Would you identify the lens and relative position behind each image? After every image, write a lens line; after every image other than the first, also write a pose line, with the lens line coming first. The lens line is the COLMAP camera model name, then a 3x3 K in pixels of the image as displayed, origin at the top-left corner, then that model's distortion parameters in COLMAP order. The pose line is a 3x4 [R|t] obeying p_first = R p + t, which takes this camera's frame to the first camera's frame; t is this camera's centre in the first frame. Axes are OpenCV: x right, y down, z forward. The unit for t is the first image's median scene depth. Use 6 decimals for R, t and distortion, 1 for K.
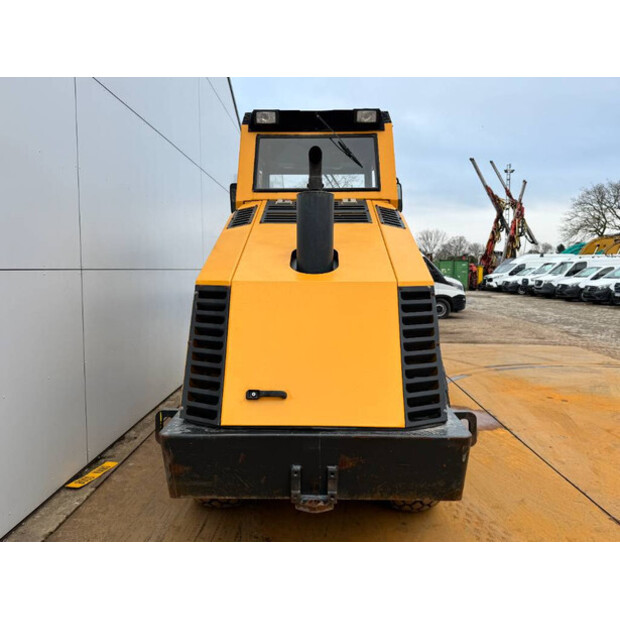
lens RADIAL K [[520.4, 0, 310.0], [0, 520.4, 310.0], [0, 0, 1]] dist [0.154514, -0.255814]
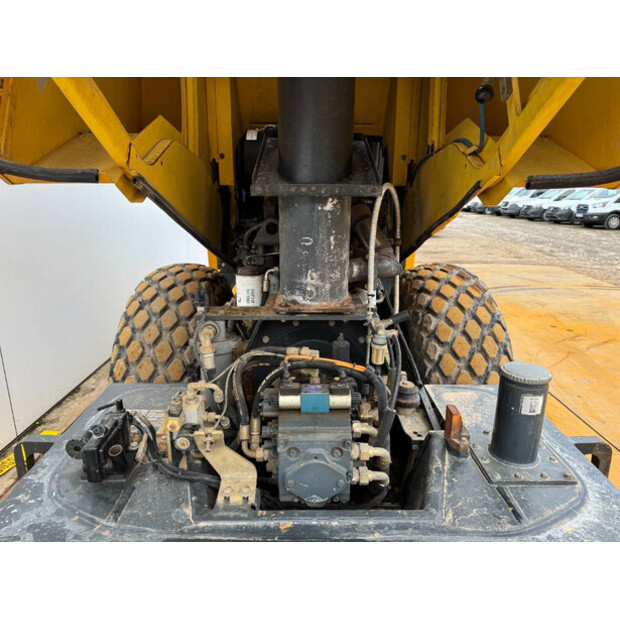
lens RADIAL K [[433.9, 0, 310.0], [0, 433.9, 310.0], [0, 0, 1]] dist [0.094957, -0.136125]
pose [[0.999734, 0.001591, 0.023001, -0.001627], [-0.005848, 0.982492, 0.186215, -0.004719], [-0.022302, -0.186300, 0.982240, 0.127682]]
